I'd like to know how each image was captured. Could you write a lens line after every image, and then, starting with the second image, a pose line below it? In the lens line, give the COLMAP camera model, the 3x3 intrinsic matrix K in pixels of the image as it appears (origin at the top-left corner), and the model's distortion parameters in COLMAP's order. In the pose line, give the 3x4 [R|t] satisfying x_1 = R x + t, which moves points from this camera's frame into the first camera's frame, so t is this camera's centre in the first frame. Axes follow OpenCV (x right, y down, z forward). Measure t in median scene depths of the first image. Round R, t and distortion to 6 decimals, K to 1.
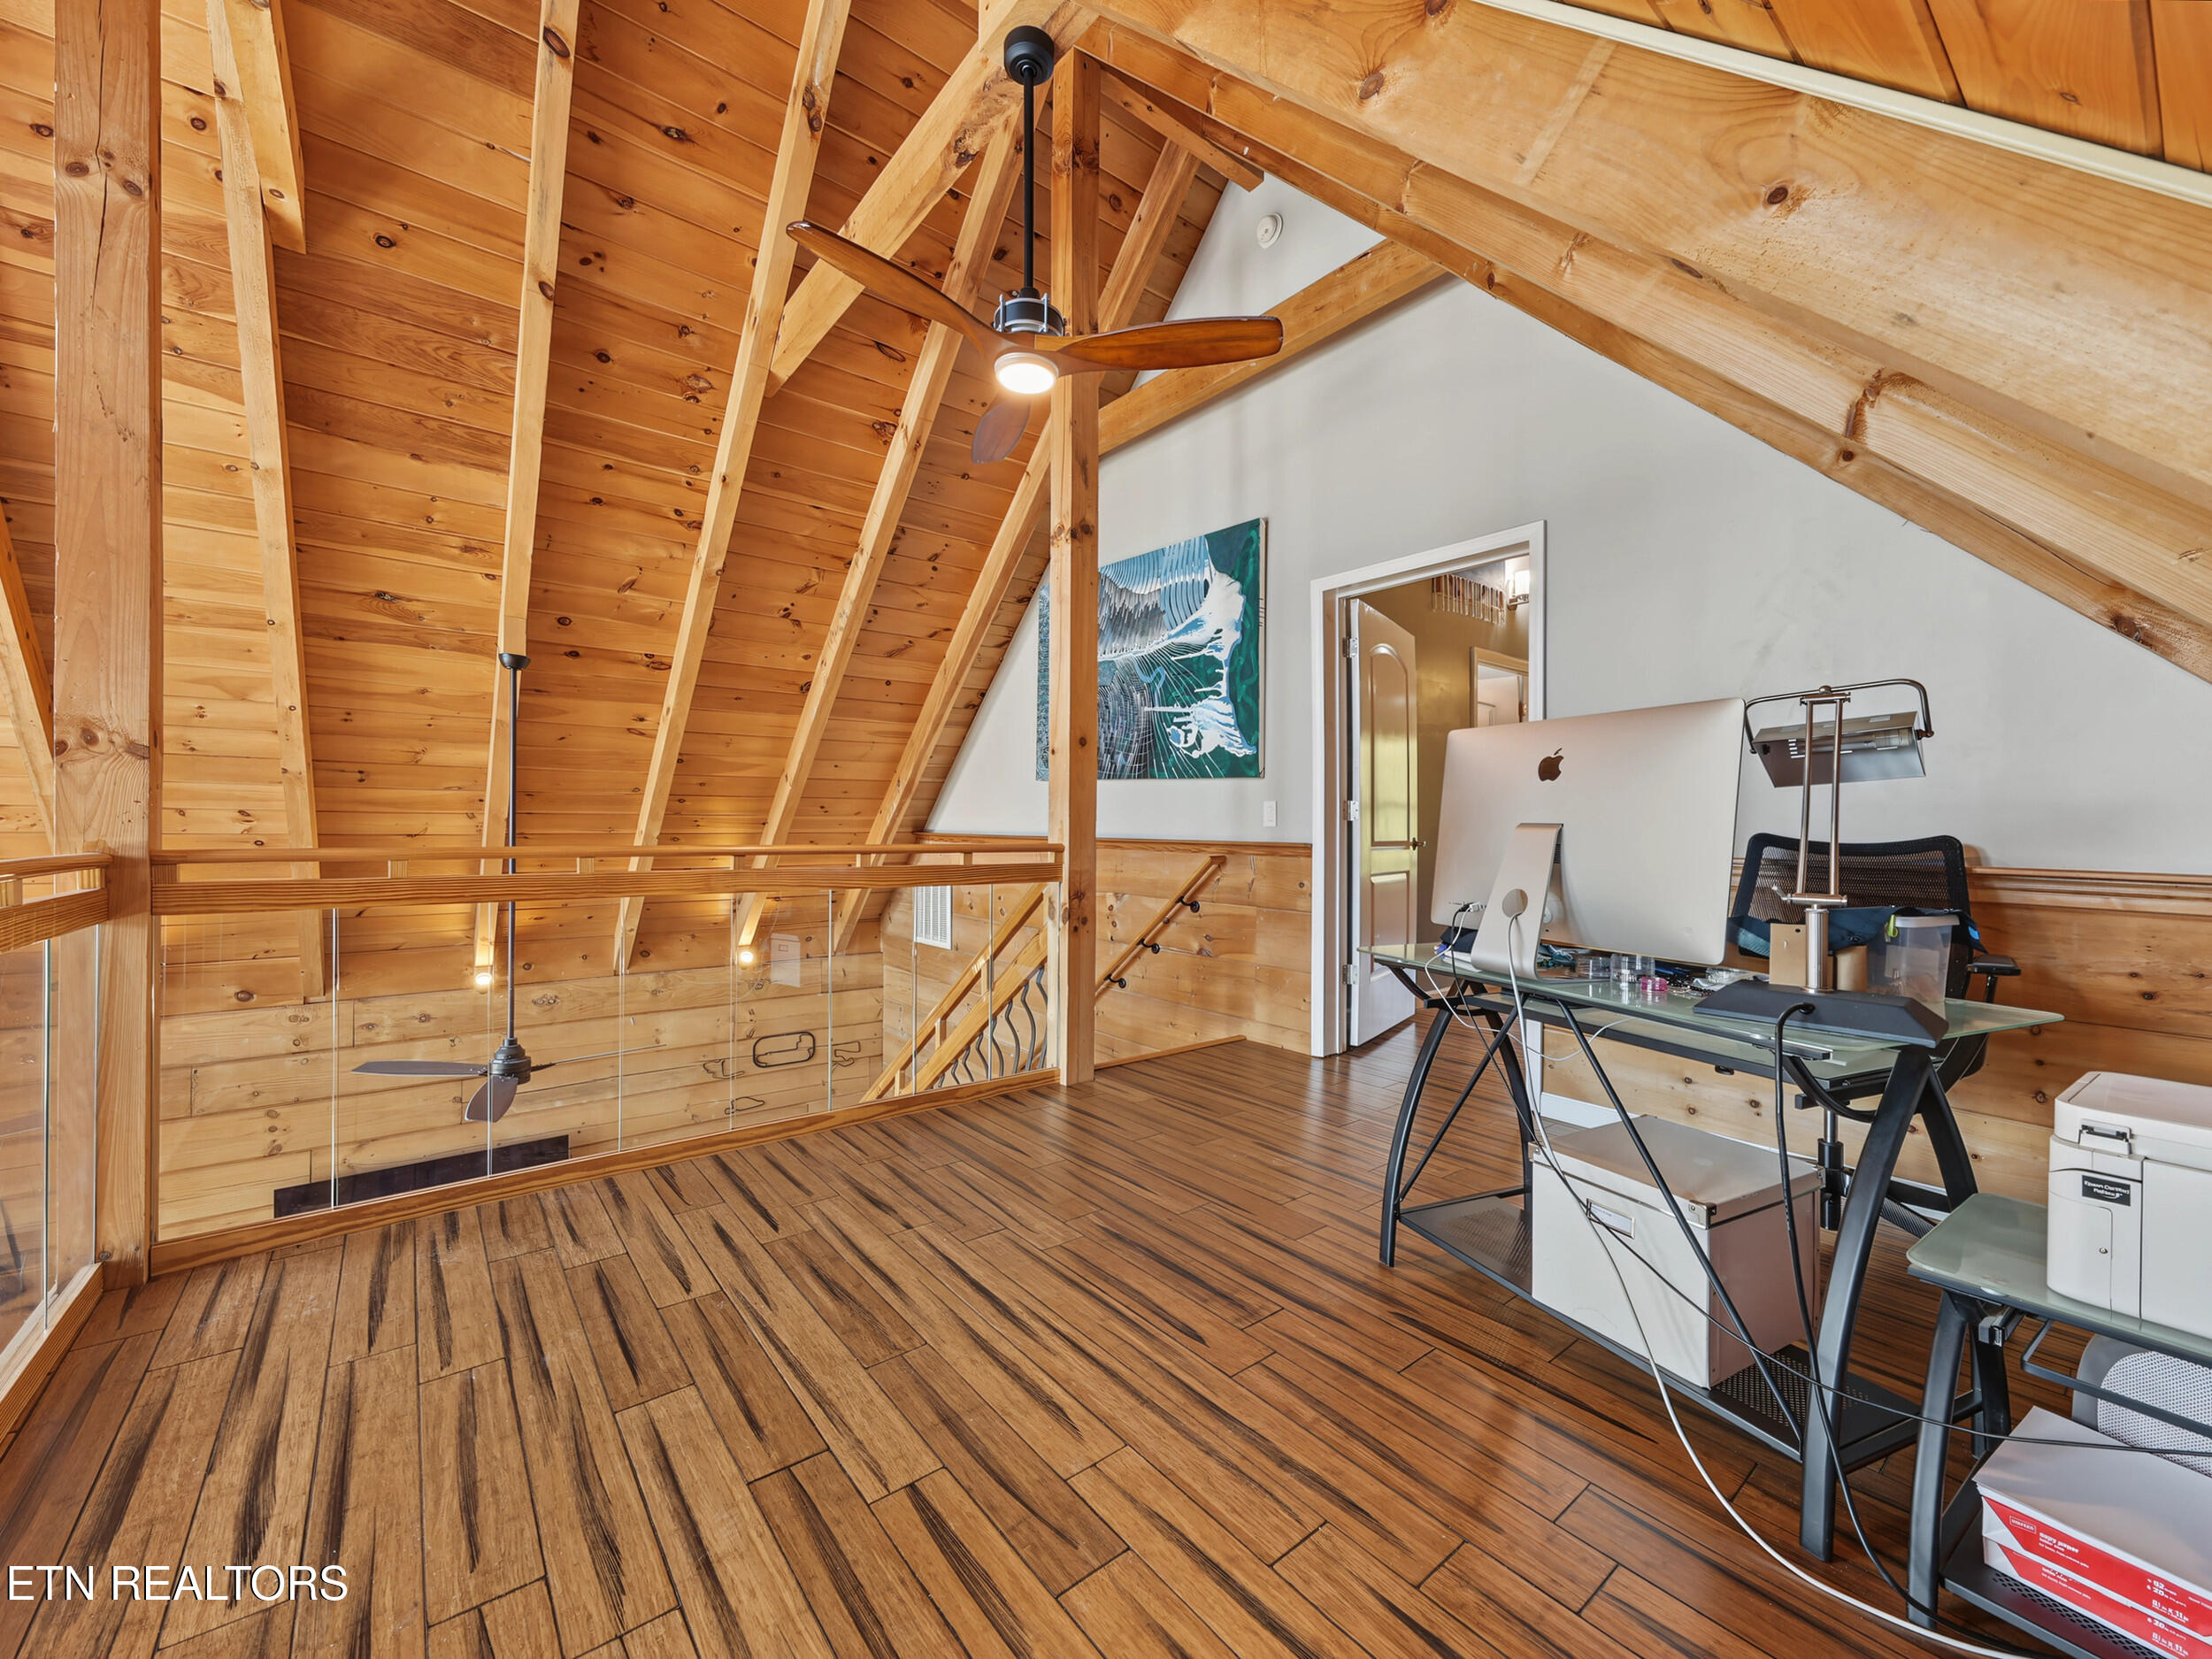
lens RADIAL K [[885.4, 0, 1110.9], [0, 885.4, 835.5], [0, 0, 1]] dist [-0.000015, 0.002416]
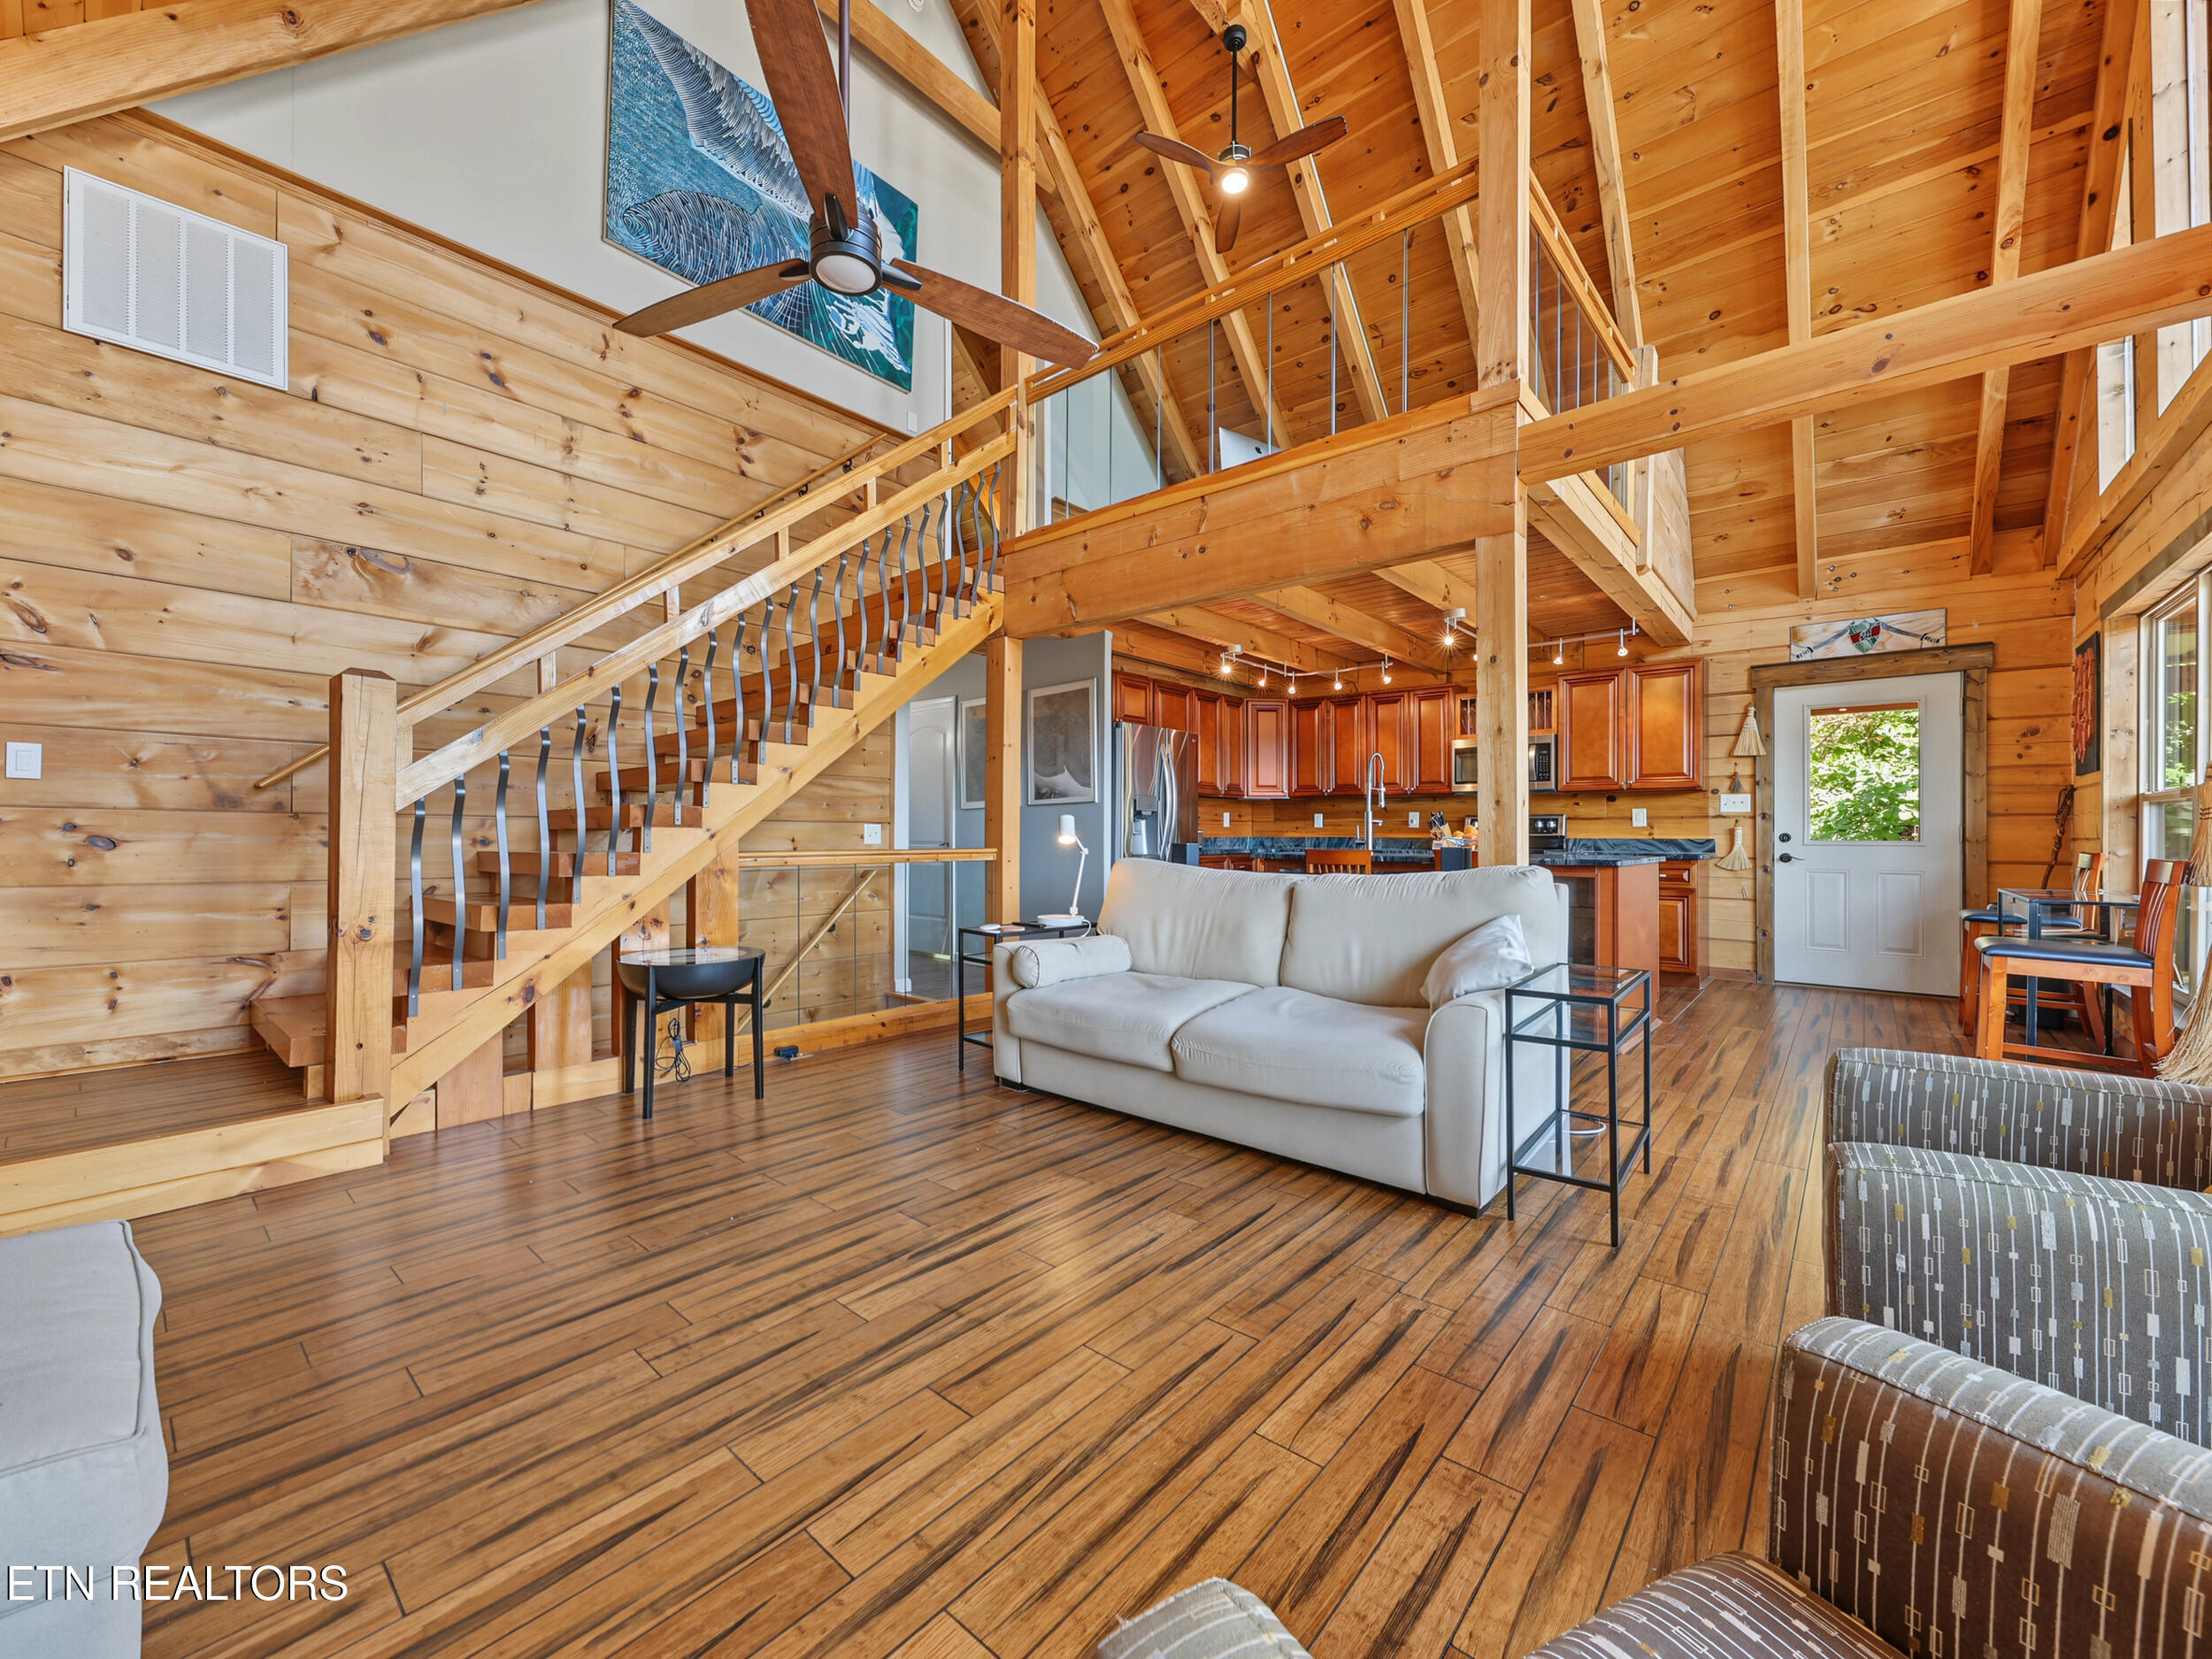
lens RADIAL K [[885.4, 0, 1093.0], [0, 885.4, 828.9], [0, 0, 1]] dist [-0.000015, 0.002416]
pose [[-0.173256, -0.001516, 0.984876, -0.923801], [-0.008249, 0.999966, 0.000088, 0.453720], [-0.984842, -0.008109, -0.173262, 0.723821]]
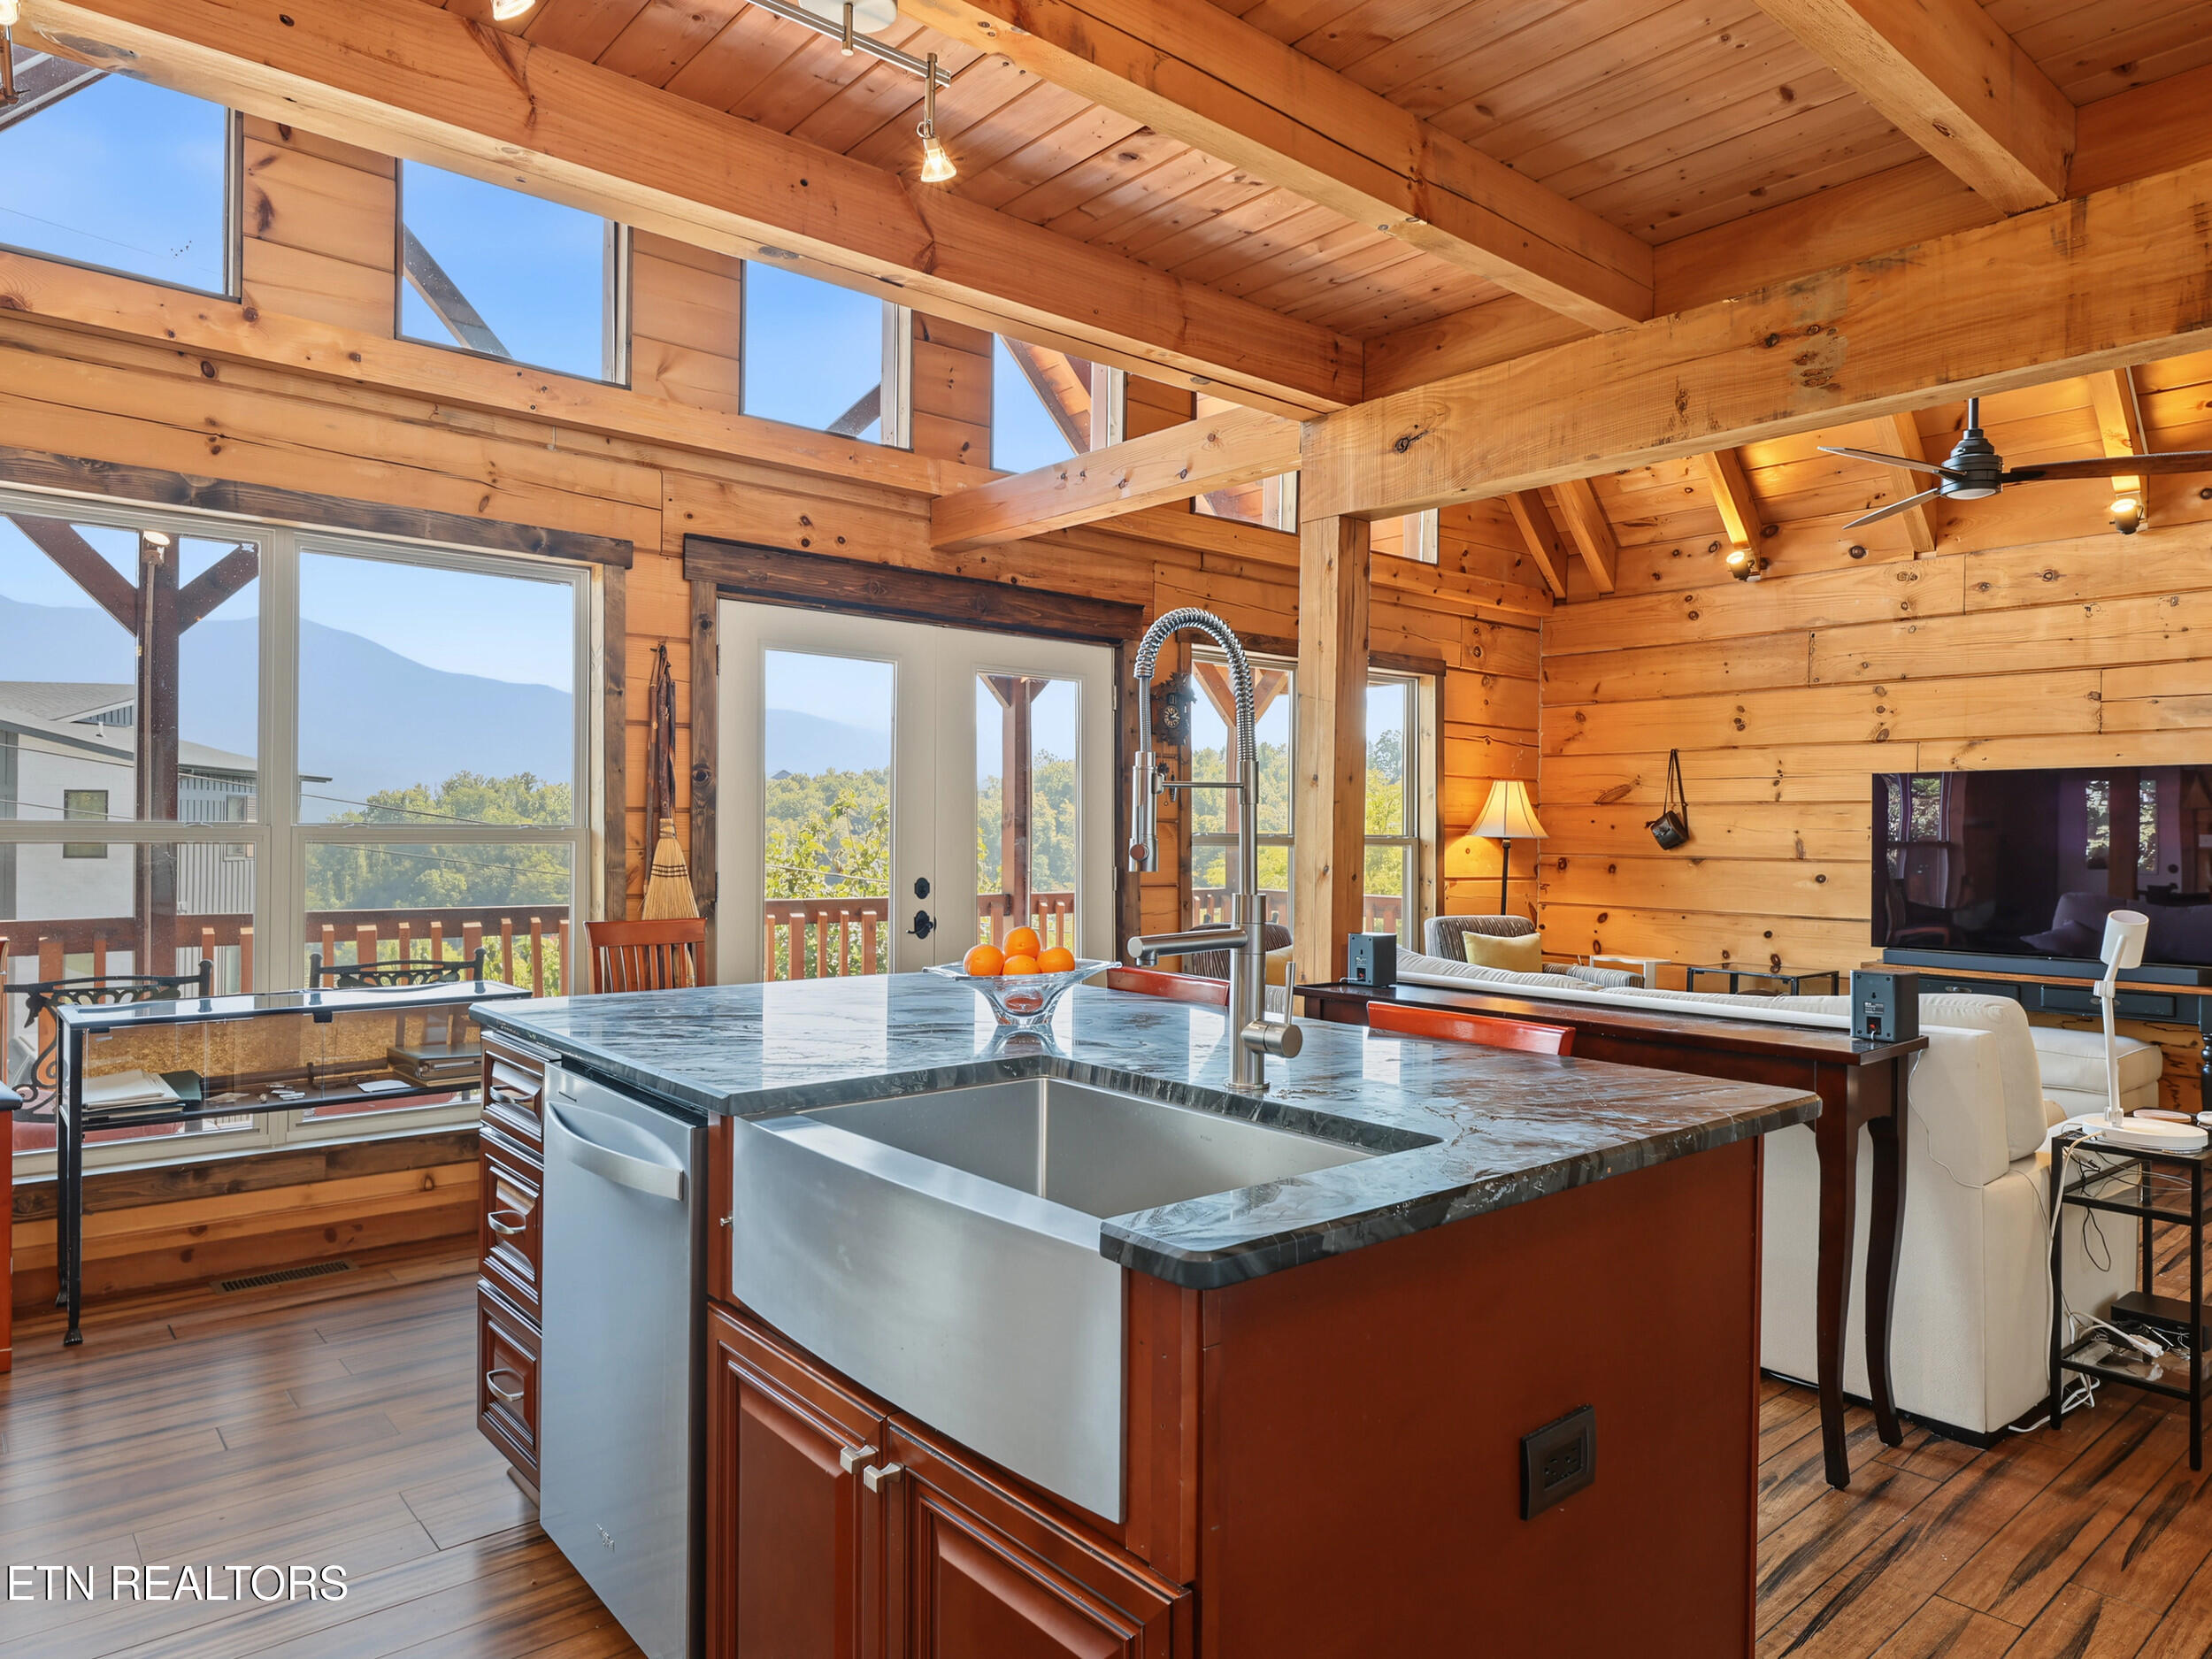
lens RADIAL K [[1377.6, 0, 1106.1], [0, 1377.6, 831.8], [0, 0, 1]] dist [0.001442, -0.004273]
pose [[0.021402, -0.003862, -0.999763, 0.294555], [-0.007092, 0.999967, -0.004014, 0.417389], [0.999746, 0.007177, 0.021374, 0.232645]]
